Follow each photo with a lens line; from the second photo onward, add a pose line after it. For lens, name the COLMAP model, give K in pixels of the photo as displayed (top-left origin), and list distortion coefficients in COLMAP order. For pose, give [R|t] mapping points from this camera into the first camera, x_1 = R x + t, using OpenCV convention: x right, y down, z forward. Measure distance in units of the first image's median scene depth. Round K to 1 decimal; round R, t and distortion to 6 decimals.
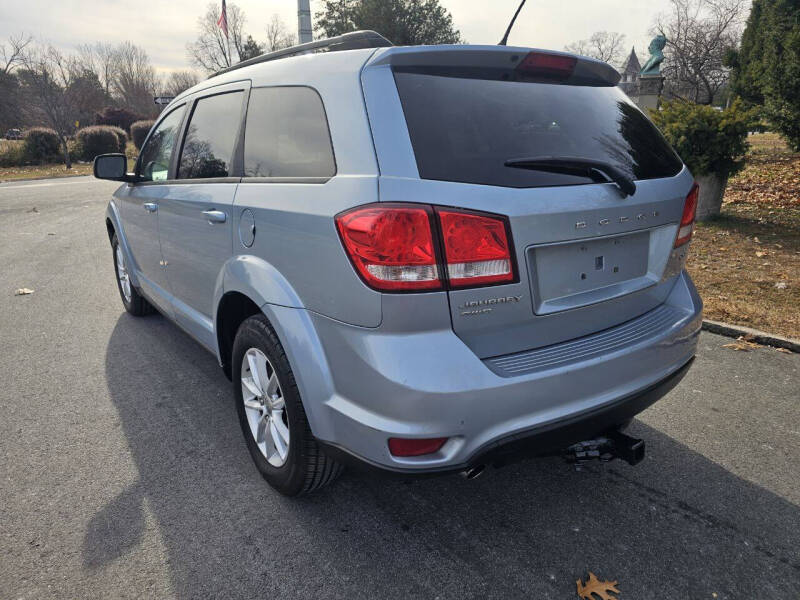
lens RADIAL K [[530.5, 0, 407.4], [0, 530.5, 293.9], [0, 0, 1]] dist [0.050808, -0.039362]
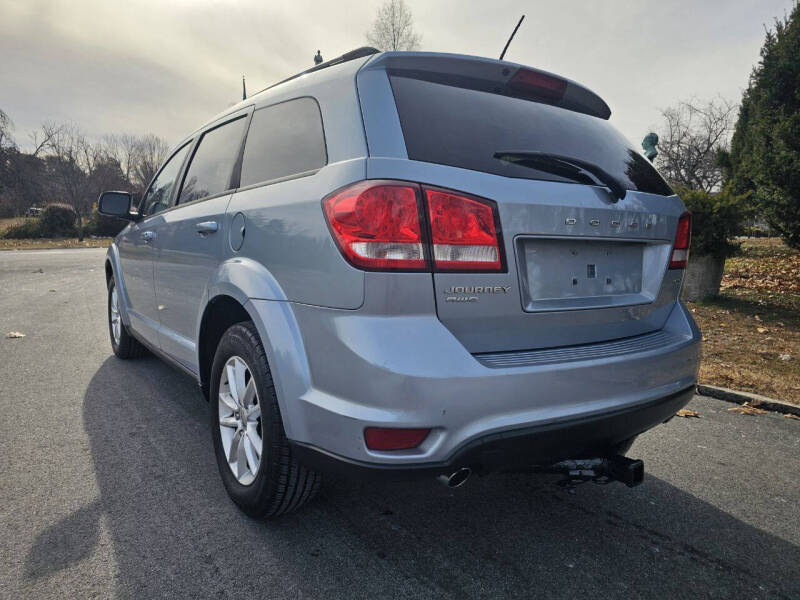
lens RADIAL K [[532.4, 0, 399.4], [0, 532.4, 304.7], [0, 0, 1]] dist [0.047397, -0.037147]
pose [[0.999131, 0.038147, -0.016781, 0.023195], [-0.040290, 0.987101, -0.154949, 0.142653], [0.010653, 0.155490, 0.987780, 0.031476]]
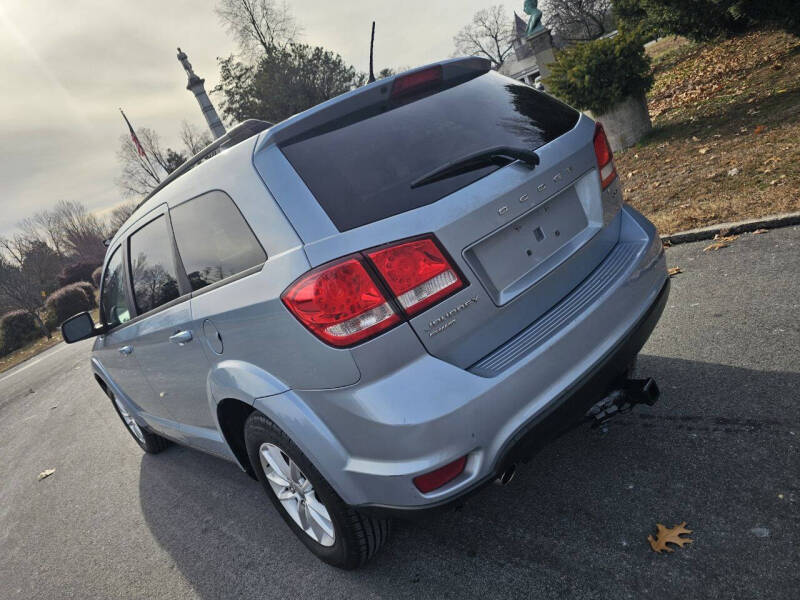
lens RADIAL K [[531.1, 0, 397.5], [0, 531.1, 286.4], [0, 0, 1]] dist [0.050113, -0.039296]
pose [[0.918789, -0.394744, 0.002078, 0.057168], [0.394077, 0.916904, -0.063168, -0.007071], [0.023030, 0.058857, 0.998001, -0.021070]]
